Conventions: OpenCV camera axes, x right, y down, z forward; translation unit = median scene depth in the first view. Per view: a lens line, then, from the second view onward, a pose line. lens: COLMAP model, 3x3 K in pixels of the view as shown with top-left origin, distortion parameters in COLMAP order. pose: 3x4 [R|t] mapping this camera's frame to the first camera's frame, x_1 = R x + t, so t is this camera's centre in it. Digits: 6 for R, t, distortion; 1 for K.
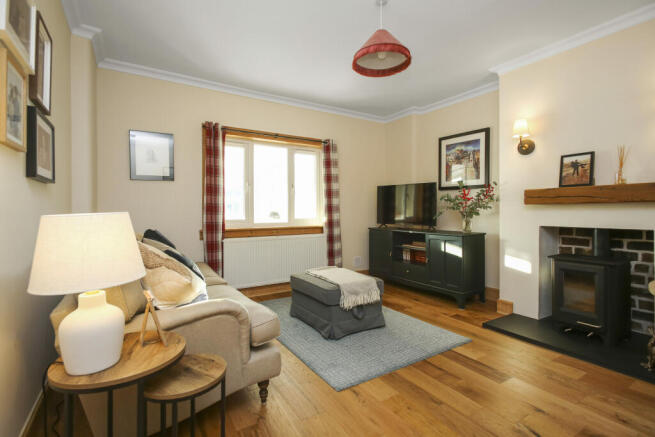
lens RADIAL K [[310.4, 0, 329.4], [0, 310.4, 209.1], [0, 0, 1]] dist [-0.000127, 0.000034]
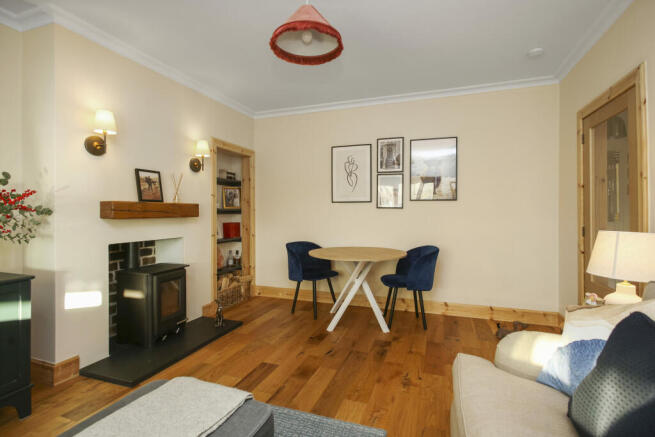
lens RADIAL K [[322.1, 0, 327.5], [0, 322.1, 218.5], [0, 0, 1]] dist [0.035612, -0.000077]
pose [[-0.615253, -0.005392, 0.788312, -0.424999], [0.004290, 0.999939, 0.010188, -0.025321], [-0.788318, 0.009650, -0.615192, 1.187739]]
